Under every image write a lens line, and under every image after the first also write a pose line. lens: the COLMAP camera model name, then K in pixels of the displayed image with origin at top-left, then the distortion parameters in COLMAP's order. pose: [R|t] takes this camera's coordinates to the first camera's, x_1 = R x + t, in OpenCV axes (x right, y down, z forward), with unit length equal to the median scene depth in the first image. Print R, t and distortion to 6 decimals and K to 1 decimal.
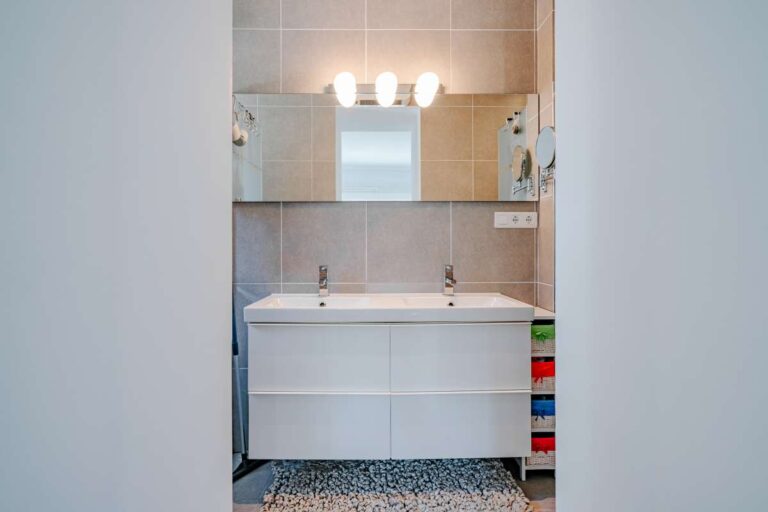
lens RADIAL K [[415.5, 0, 381.1], [0, 415.5, 241.1], [0, 0, 1]] dist [-0.004251, -0.000106]
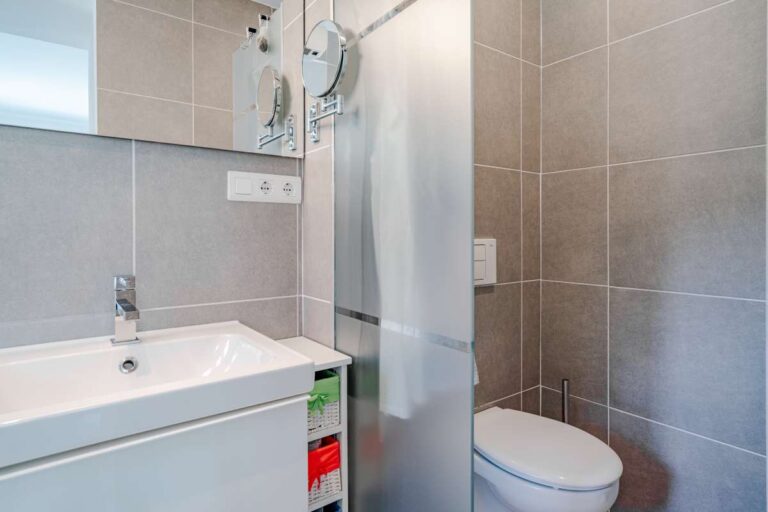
lens RADIAL K [[415.5, 0, 381.1], [0, 415.5, 241.1], [0, 0, 1]] dist [-0.004251, -0.000106]
pose [[0.813345, -0.010357, 0.581689, 0.122207], [-0.004973, 0.999681, 0.024752, 0.006277], [-0.581760, -0.023025, 0.813034, 0.447466]]
